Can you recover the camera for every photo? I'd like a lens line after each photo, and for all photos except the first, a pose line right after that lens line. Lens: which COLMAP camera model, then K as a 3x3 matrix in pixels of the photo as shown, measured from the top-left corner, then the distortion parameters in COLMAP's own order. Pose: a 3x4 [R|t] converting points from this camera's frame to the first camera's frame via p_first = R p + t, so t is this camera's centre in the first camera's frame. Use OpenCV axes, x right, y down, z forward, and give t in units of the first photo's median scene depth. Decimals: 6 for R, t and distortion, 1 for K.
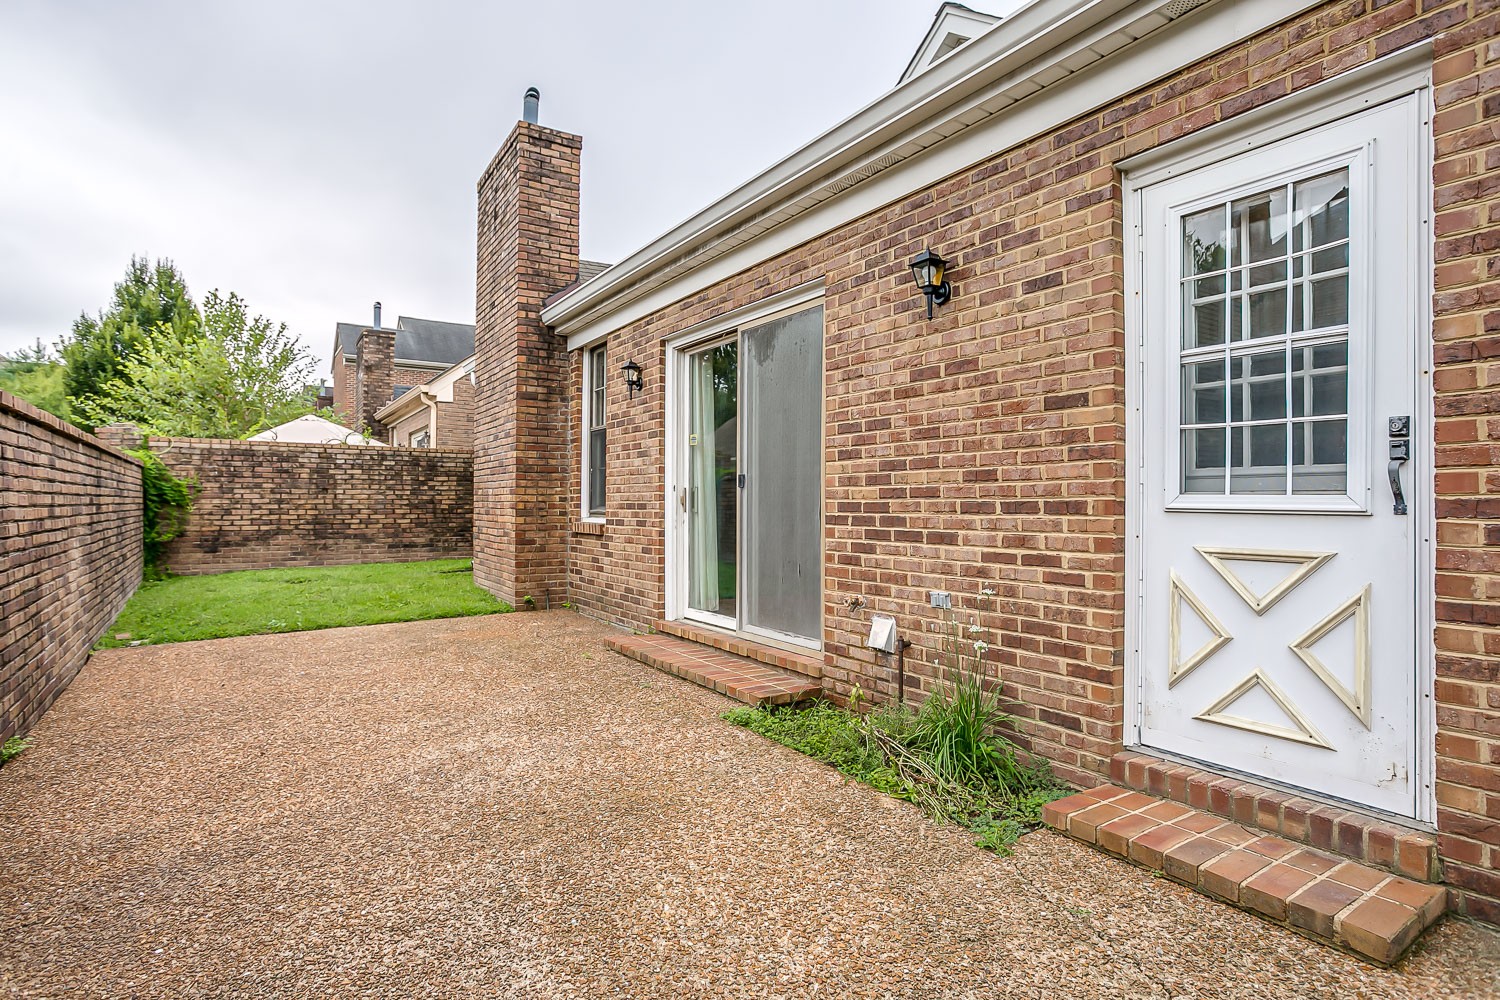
lens RADIAL K [[857.1, 0, 782.8], [0, 857.1, 490.4], [0, 0, 1]] dist [-0.051275, 0.031143]
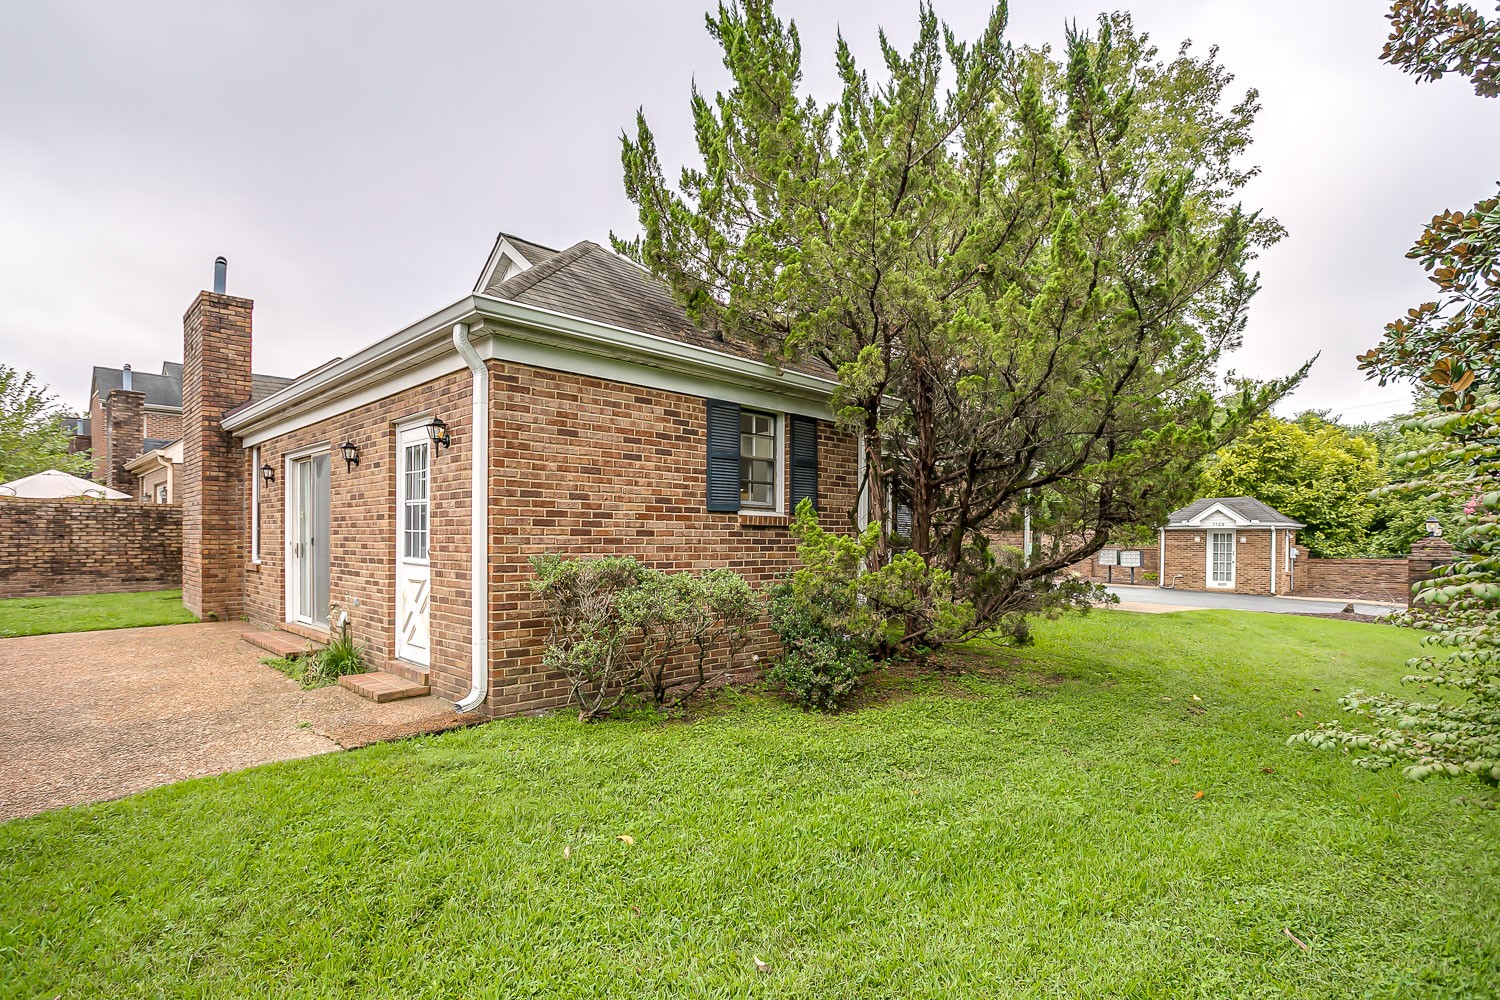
lens RADIAL K [[787.2, 0, 768.7], [0, 787.2, 548.1], [0, 0, 1]] dist [-0.032883, 0.016380]
pose [[0.976130, 0.002510, 0.217173, 0.349435], [-0.008370, 0.999625, 0.026068, -0.031567], [-0.217026, -0.027263, 0.975785, -0.526827]]
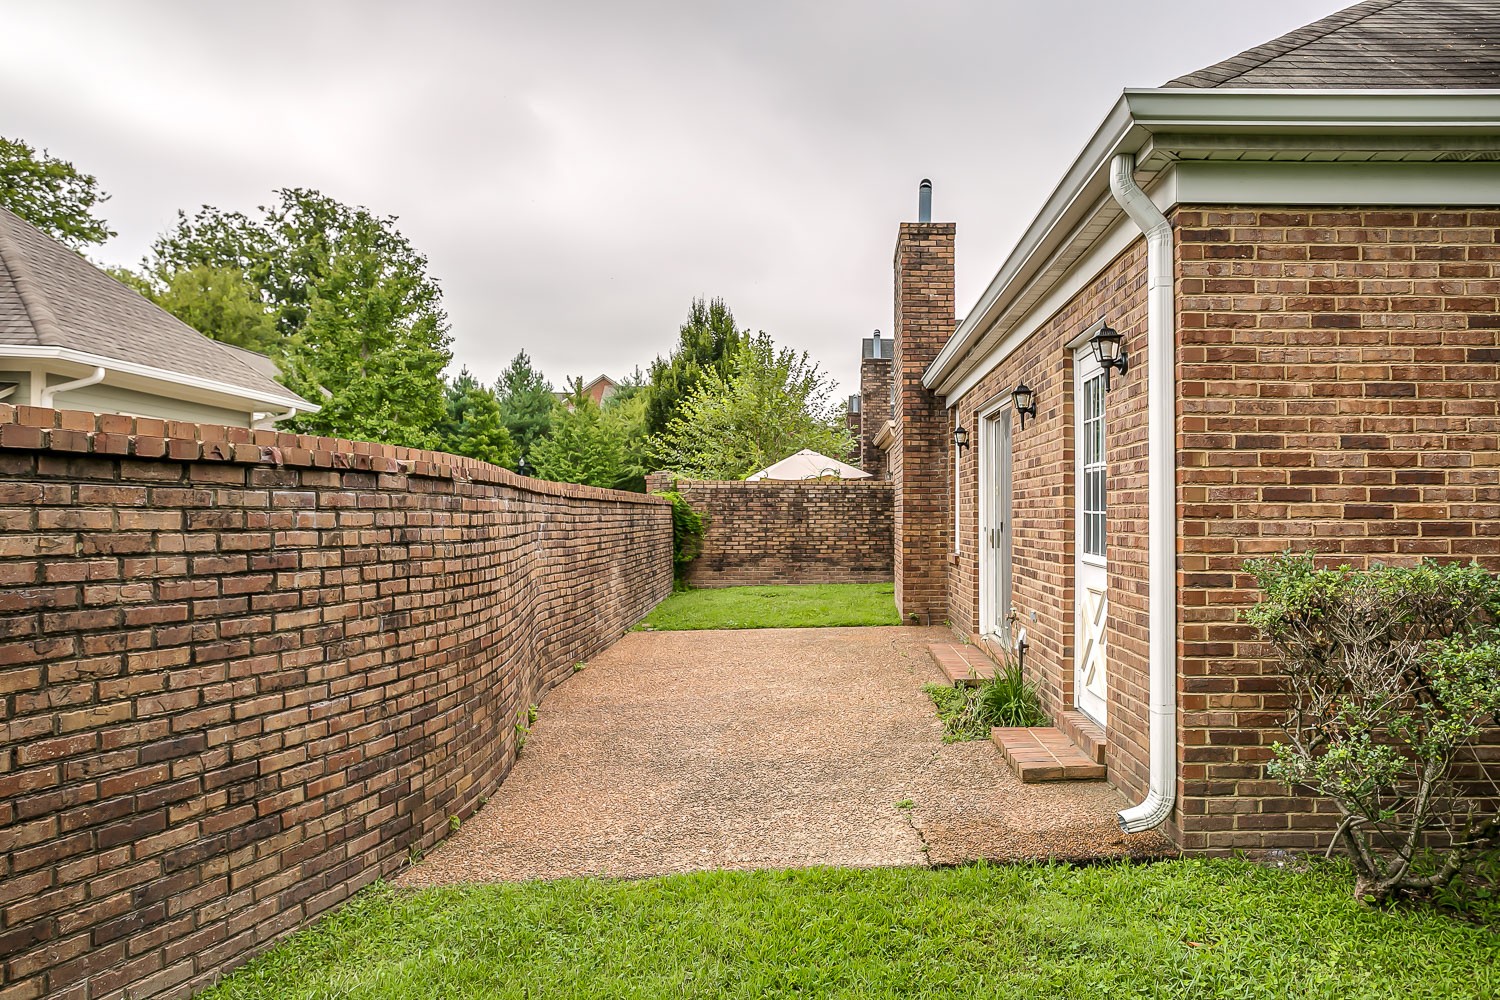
lens RADIAL K [[1067.1, 0, 778.1], [0, 1067.1, 496.2], [0, 0, 1]] dist [-0.013261, 0.022623]
pose [[0.826649, -0.012774, -0.562573, 0.388997], [0.010102, 0.999918, -0.007860, -0.032249], [0.562628, 0.000814, 0.826710, -0.357433]]
